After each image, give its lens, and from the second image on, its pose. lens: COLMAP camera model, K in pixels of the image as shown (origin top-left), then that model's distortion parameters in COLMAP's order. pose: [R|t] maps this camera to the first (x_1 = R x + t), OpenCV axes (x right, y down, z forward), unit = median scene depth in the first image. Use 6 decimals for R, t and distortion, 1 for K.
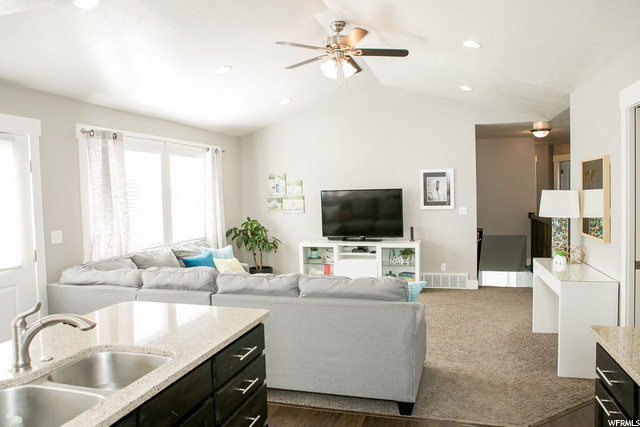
lens RADIAL K [[456.2, 0, 322.2], [0, 456.2, 212.8], [0, 0, 1]] dist [-0.120119, 0.095637]
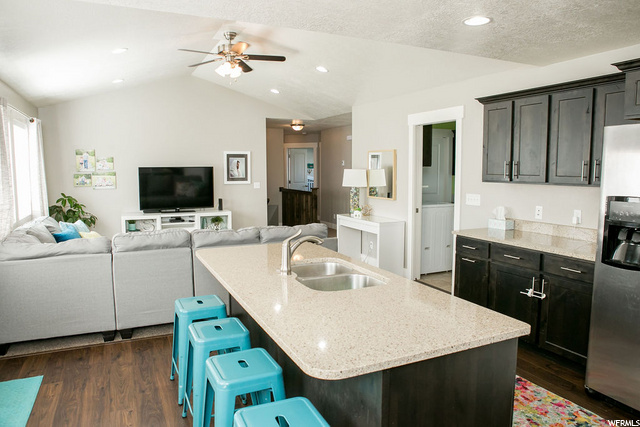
lens RADIAL K [[443.1, 0, 322.5], [0, 443.1, 212.9], [0, 0, 1]] dist [-0.115373, 0.085635]
pose [[0.751957, -0.044084, 0.657736, -0.378576], [0.014391, 0.998621, 0.050479, 0.014247], [-0.659055, -0.028493, 0.751555, -0.063243]]
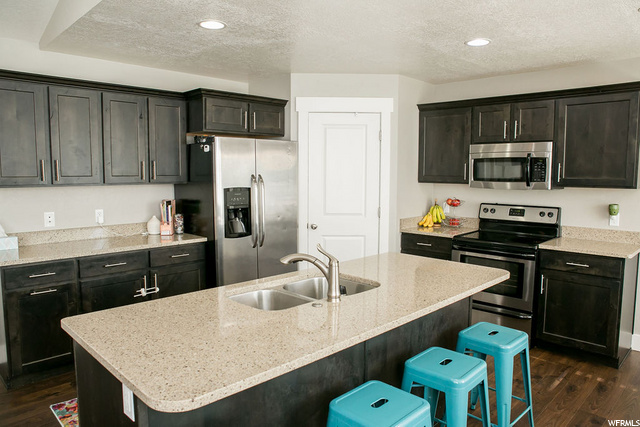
lens RADIAL K [[443.1, 0, 322.5], [0, 443.1, 212.9], [0, 0, 1]] dist [-0.115373, 0.085635]
pose [[-0.877253, -0.026124, 0.479317, -0.292803], [0.040004, 0.991066, 0.127231, -0.012539], [-0.478359, 0.130788, -0.868370, 0.489034]]
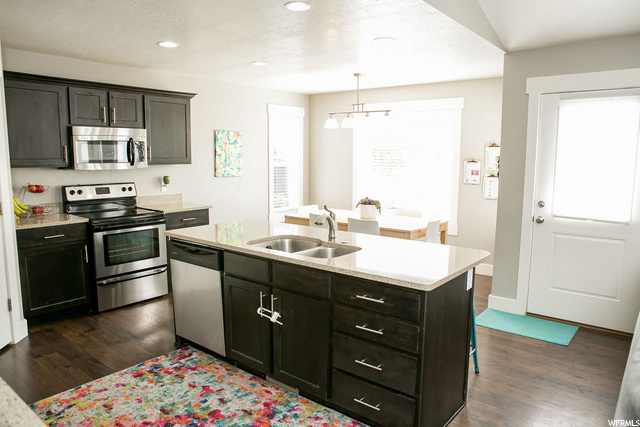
lens RADIAL K [[443.1, 0, 322.5], [0, 443.1, 212.9], [0, 0, 1]] dist [-0.115373, 0.085635]
pose [[-0.391505, 0.141271, -0.909267, 0.249832], [-0.042831, 0.984276, 0.171367, -0.019780], [0.919179, 0.106036, -0.379298, 0.393551]]
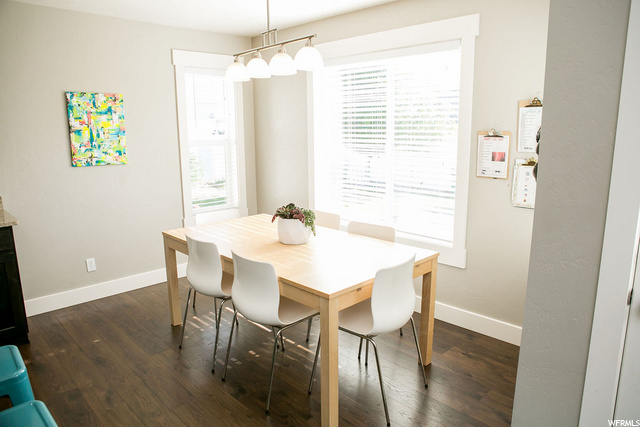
lens RADIAL K [[443.1, 0, 322.5], [0, 443.1, 212.9], [0, 0, 1]] dist [-0.115373, 0.085635]
pose [[-0.493848, 0.193130, -0.847830, -0.154493], [-0.022832, 0.971807, 0.234670, -0.009285], [0.869249, 0.135249, -0.475515, 0.398950]]
